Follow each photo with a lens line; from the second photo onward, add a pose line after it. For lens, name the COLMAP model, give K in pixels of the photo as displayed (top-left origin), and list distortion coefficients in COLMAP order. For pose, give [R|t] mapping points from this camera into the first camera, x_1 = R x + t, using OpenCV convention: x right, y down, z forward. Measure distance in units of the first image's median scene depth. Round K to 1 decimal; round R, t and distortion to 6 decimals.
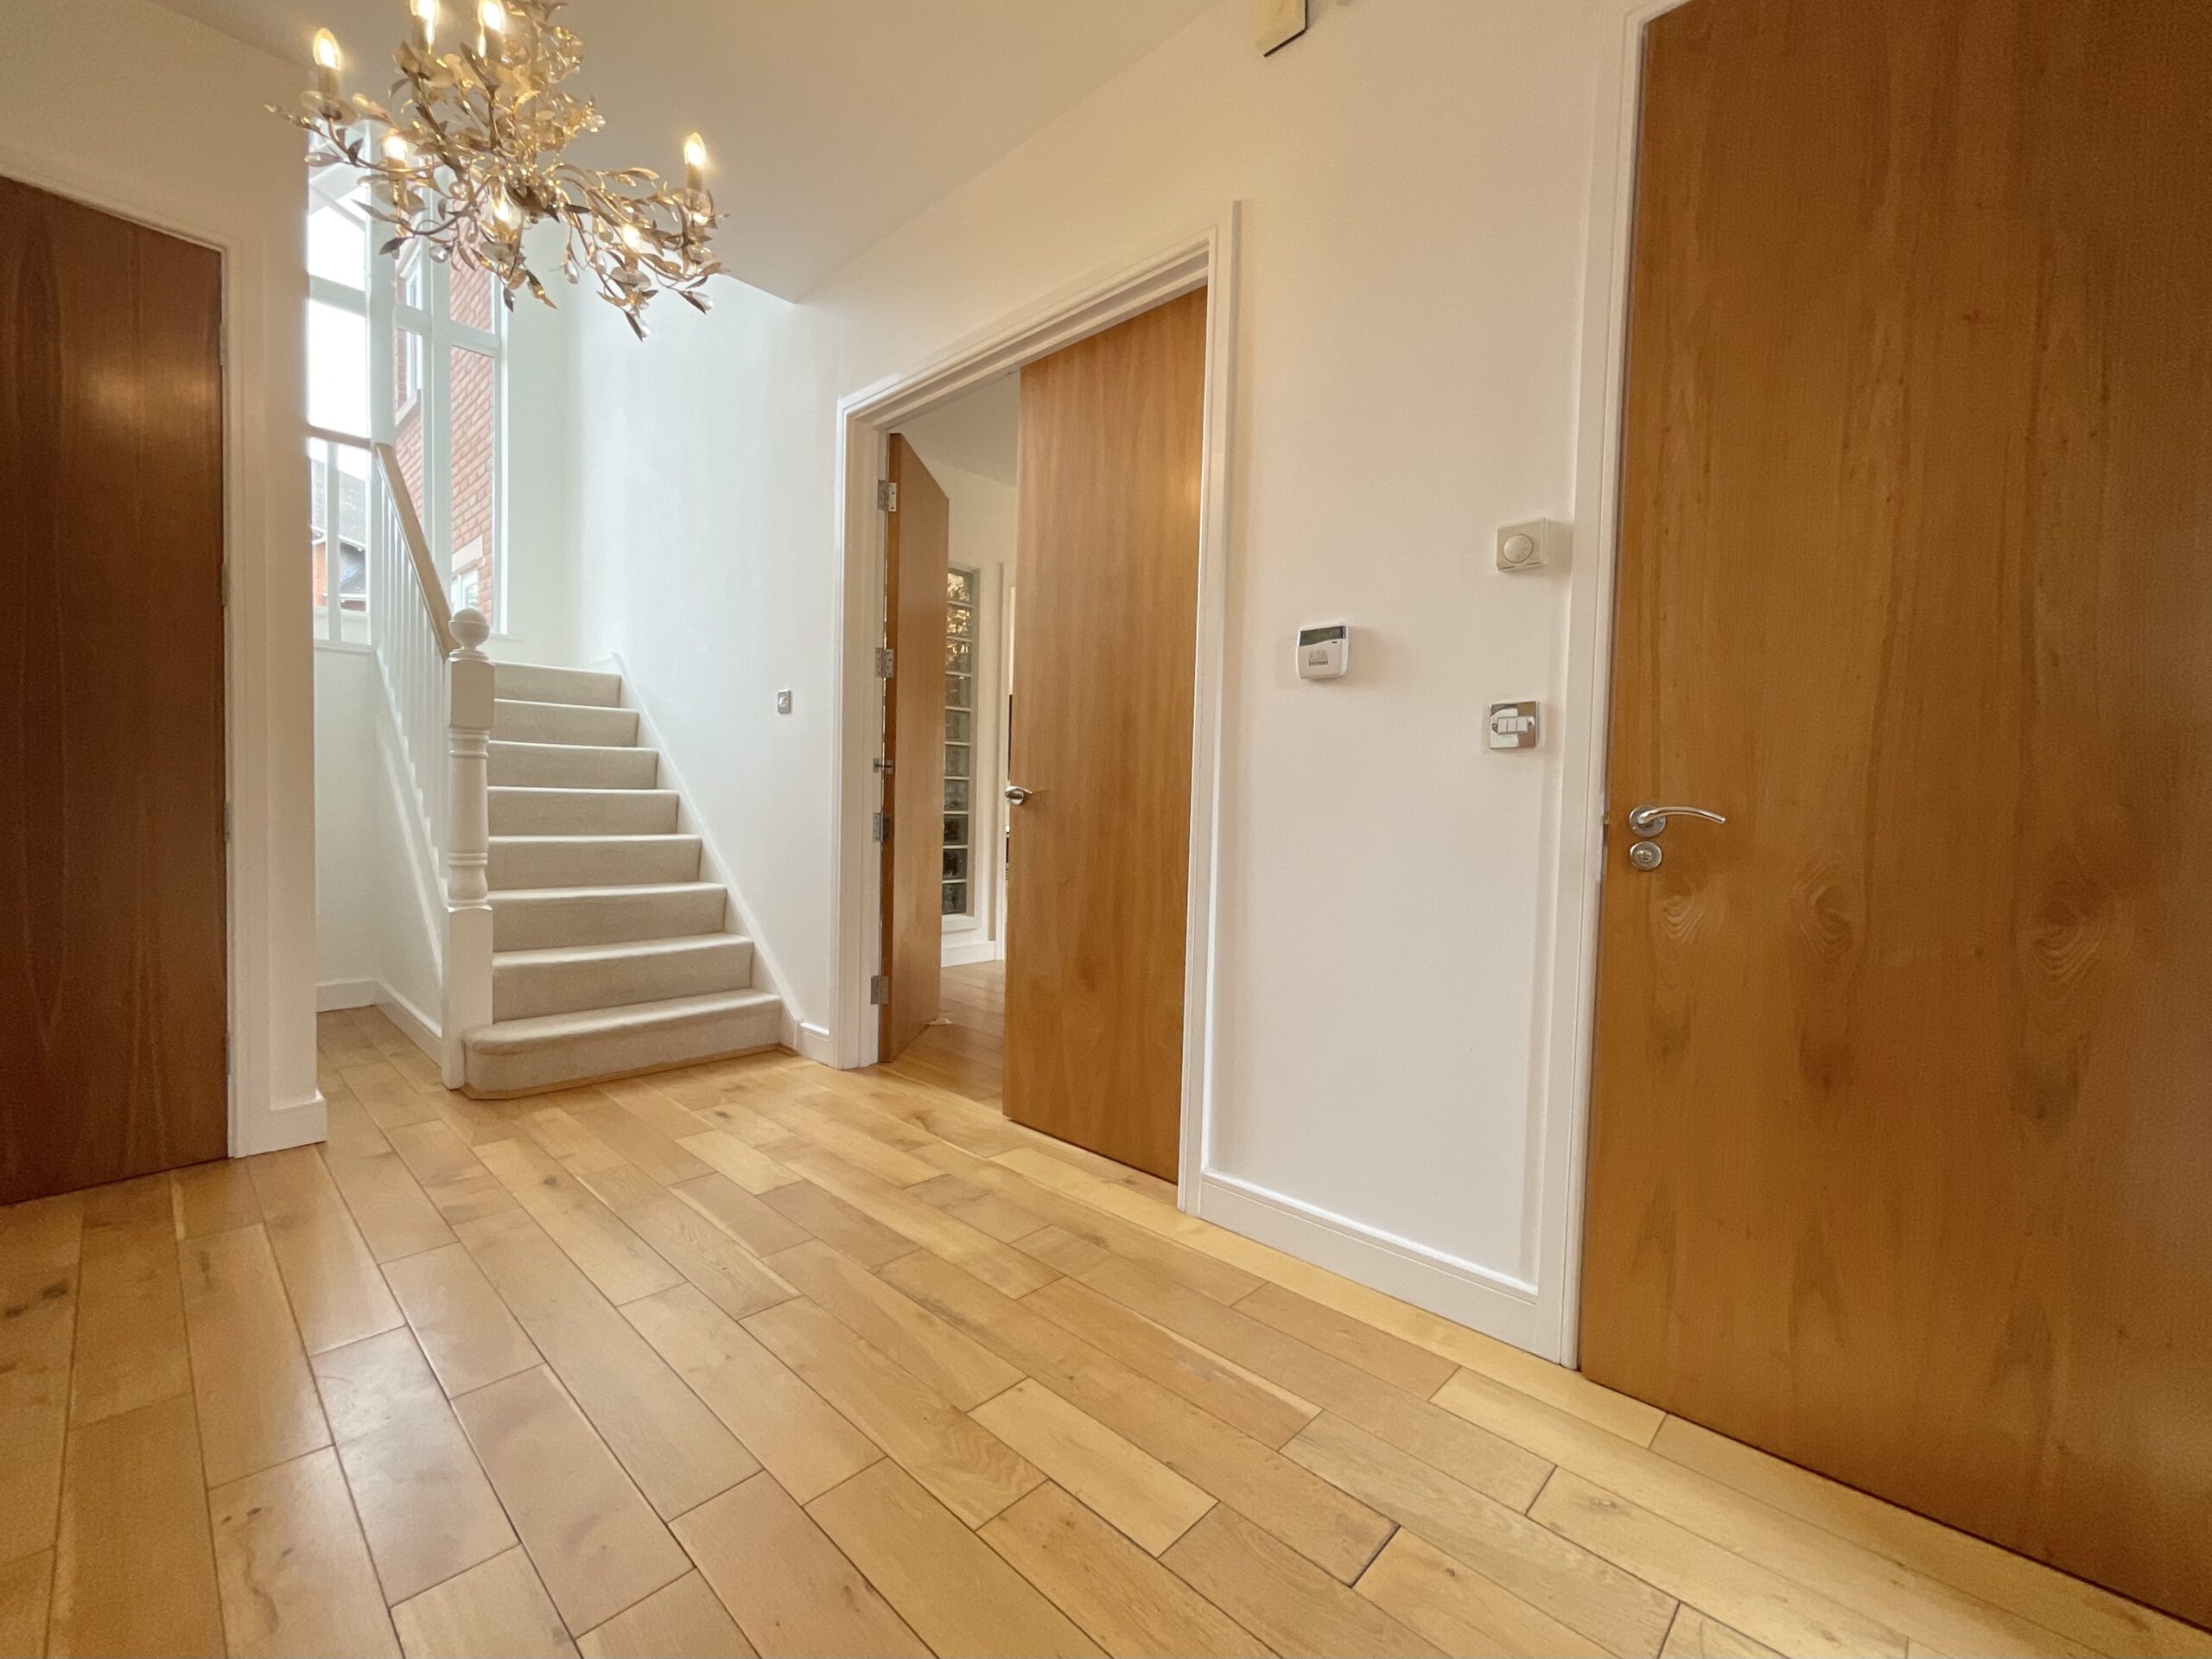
lens RADIAL K [[899.6, 0, 1116.1], [0, 899.6, 820.3], [0, 0, 1]] dist [0.002374, 0.000263]
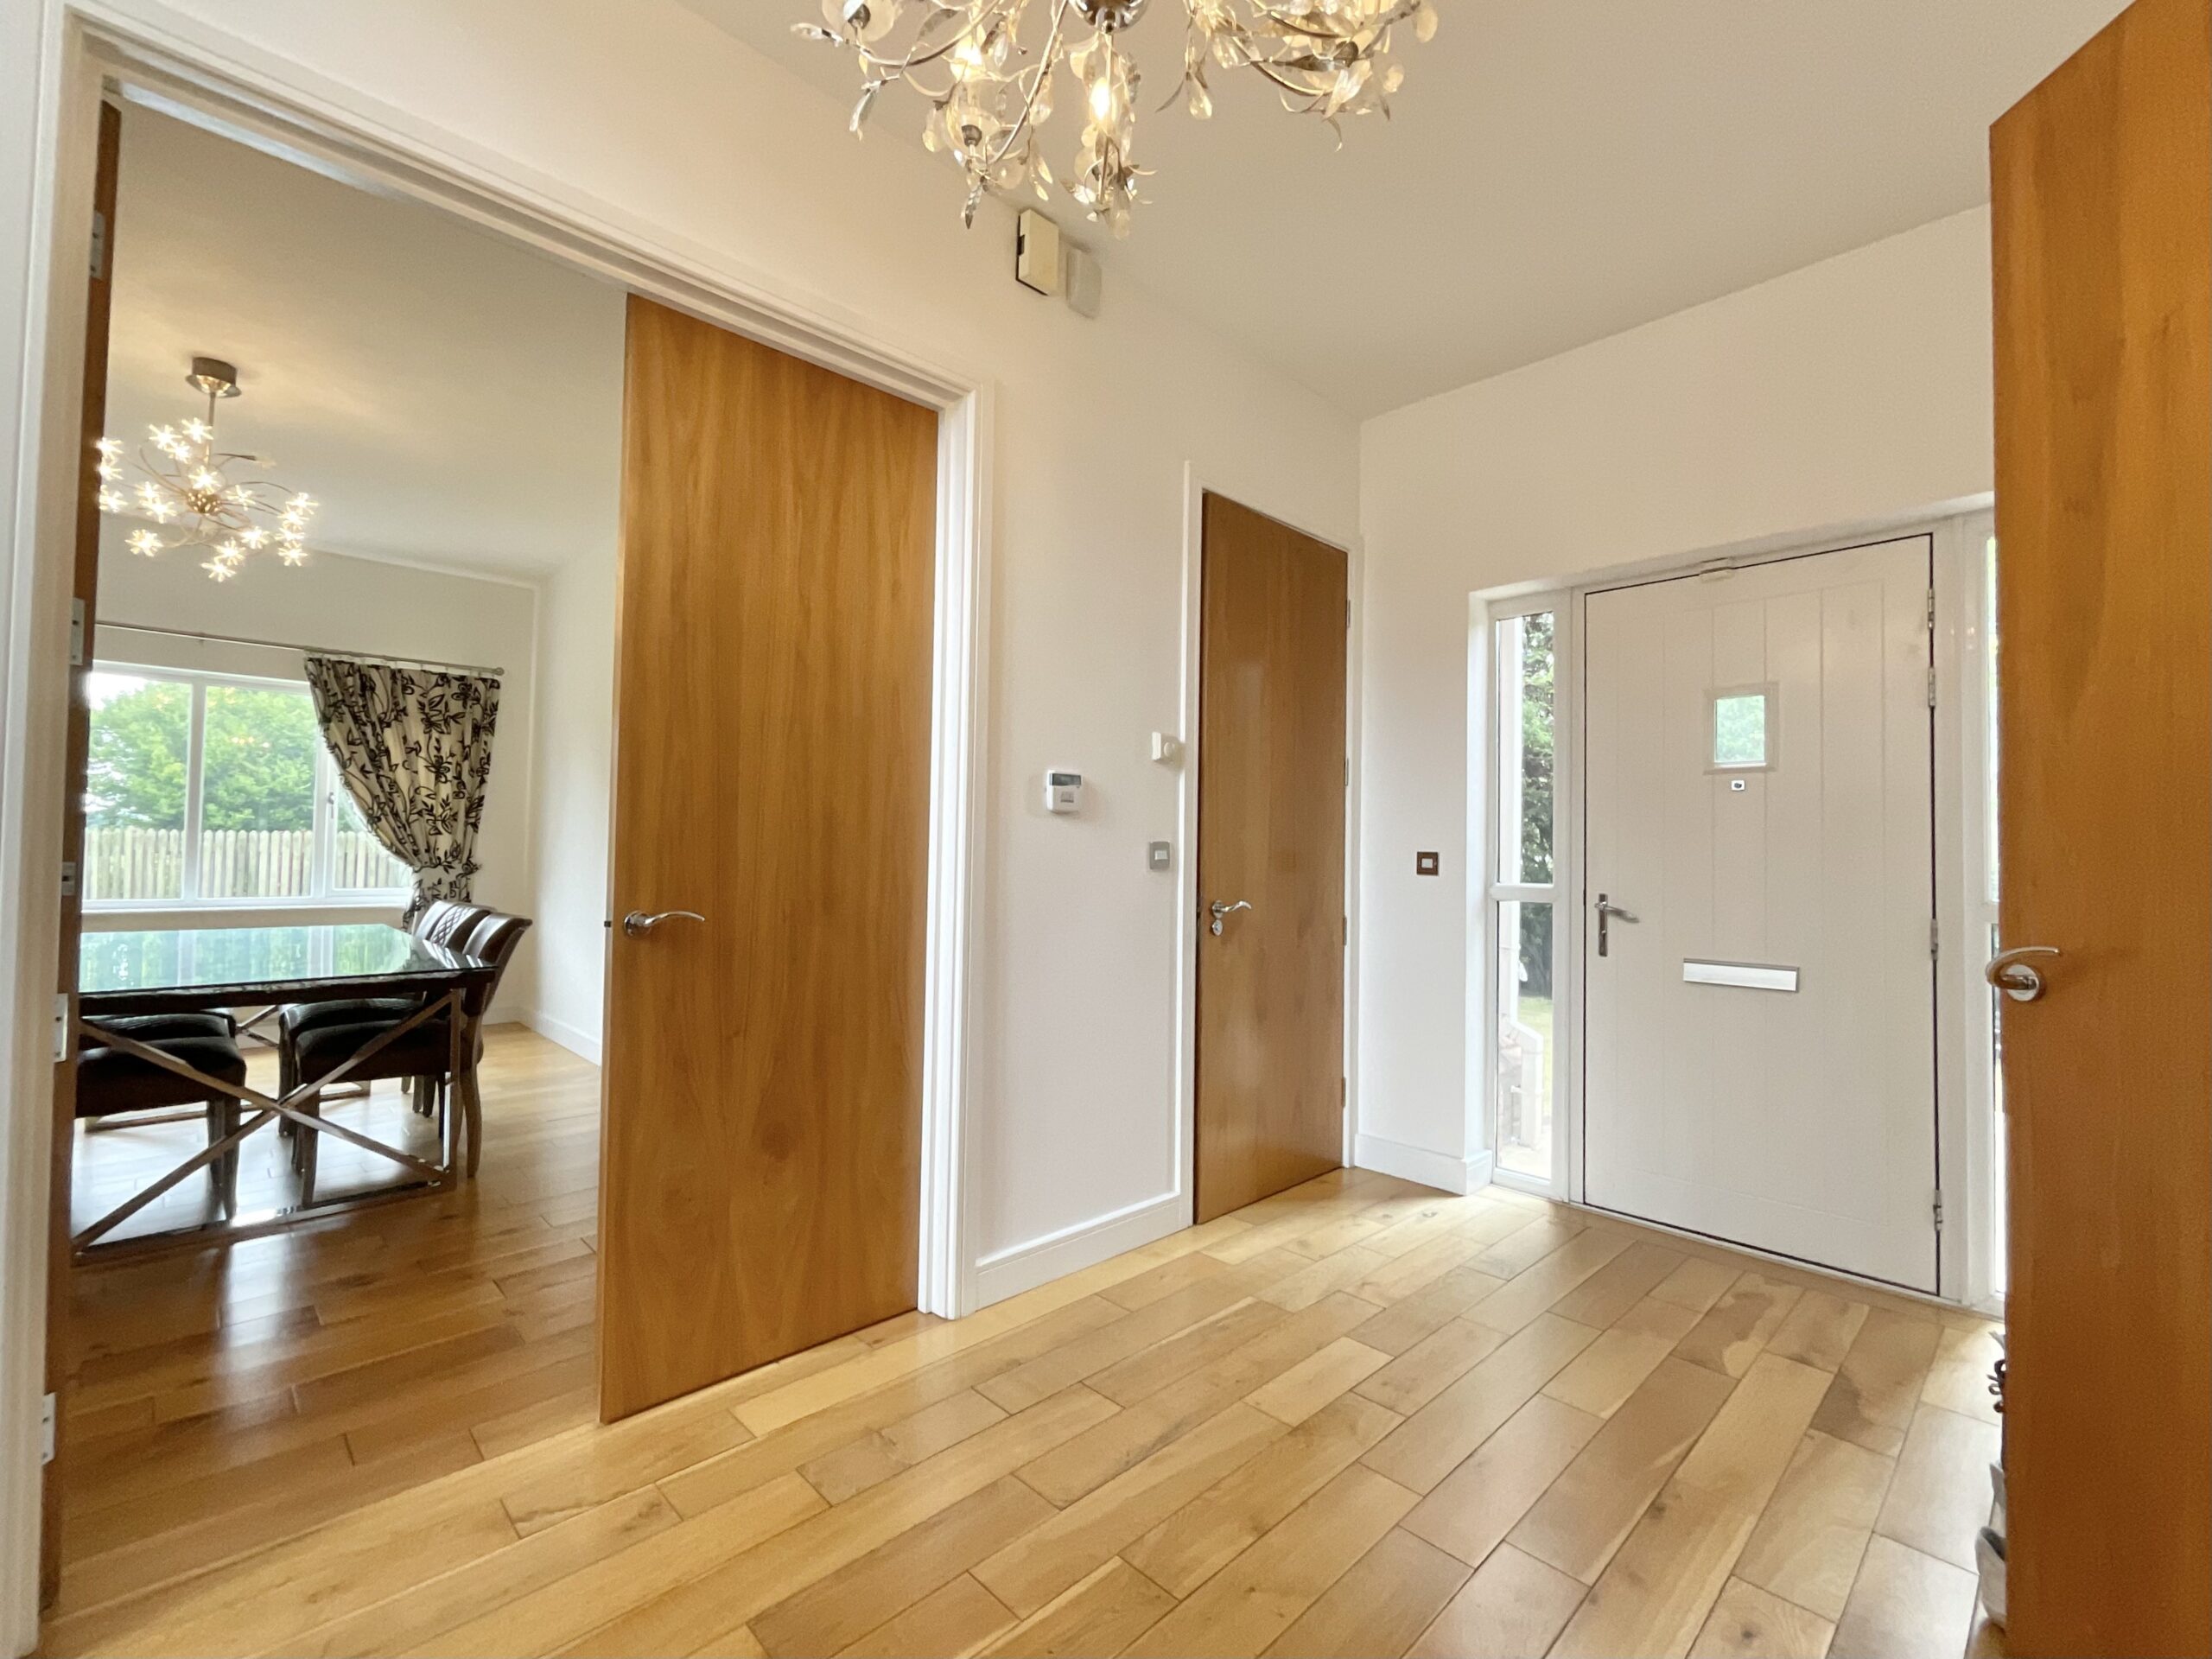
lens RADIAL K [[899.6, 0, 1116.2], [0, 899.6, 834.6], [0, 0, 1]] dist [0.002374, 0.000263]
pose [[0.098229, 0.001387, 0.995163, -1.036444], [0.014692, 0.999888, -0.002844, -0.121576], [-0.995055, 0.014901, 0.098198, 0.798773]]
